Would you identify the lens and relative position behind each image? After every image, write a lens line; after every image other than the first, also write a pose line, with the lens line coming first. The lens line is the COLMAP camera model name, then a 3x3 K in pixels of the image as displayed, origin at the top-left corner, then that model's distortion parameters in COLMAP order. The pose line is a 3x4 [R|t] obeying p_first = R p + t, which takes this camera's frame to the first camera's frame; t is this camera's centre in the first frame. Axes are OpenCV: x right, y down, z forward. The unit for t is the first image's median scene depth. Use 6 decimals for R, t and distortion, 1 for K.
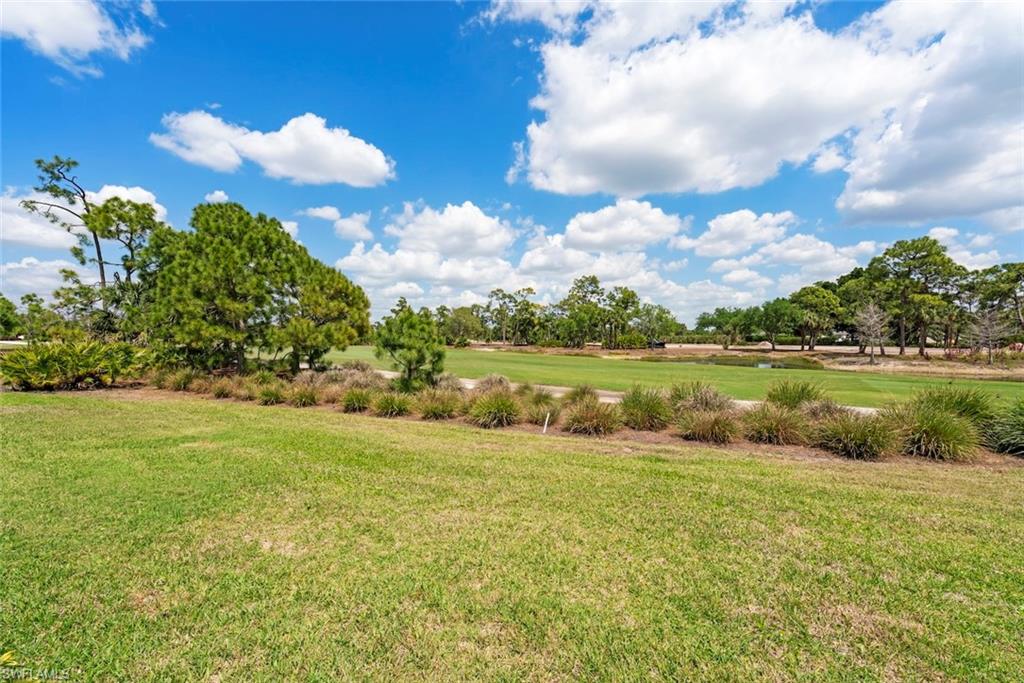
lens RADIAL K [[401.7, 0, 512.0], [0, 401.7, 341.5], [0, 0, 1]] dist [0.000650, 0.000042]
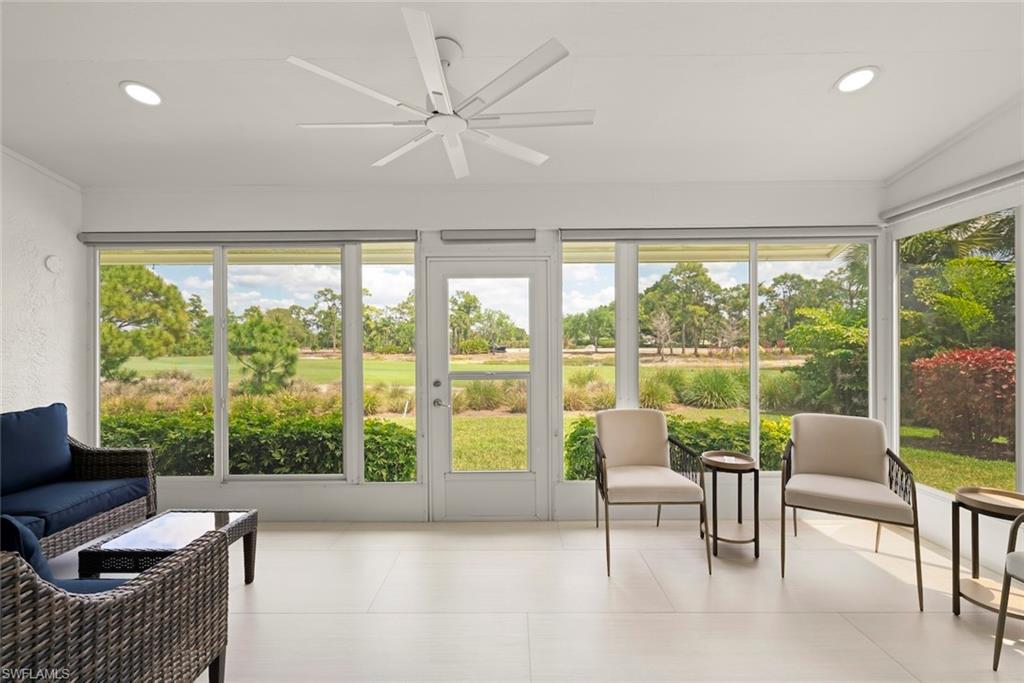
lens RADIAL K [[442.3, 0, 509.1], [0, 442.3, 344.6], [0, 0, 1]] dist [0.000548, -0.000149]
pose [[0.933104, -0.011871, 0.359410, -0.033335], [0.014801, 0.999876, -0.005400, 0.006210], [-0.359302, 0.010358, 0.933164, -0.118236]]
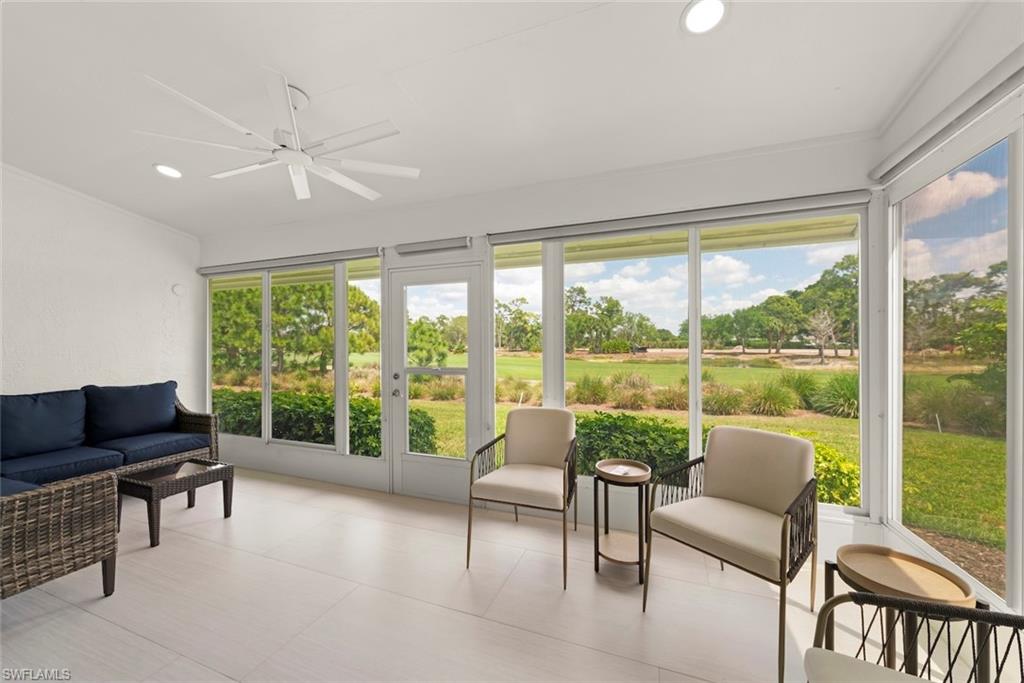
lens RADIAL K [[388.1, 0, 508.8], [0, 388.1, 344.8], [0, 0, 1]] dist [0.000166, 0.000058]
pose [[0.999970, -0.007698, 0.000487, 0.014480], [0.007702, 0.999925, -0.009471, 0.007005], [-0.000414, 0.009474, 0.999955, -0.121809]]
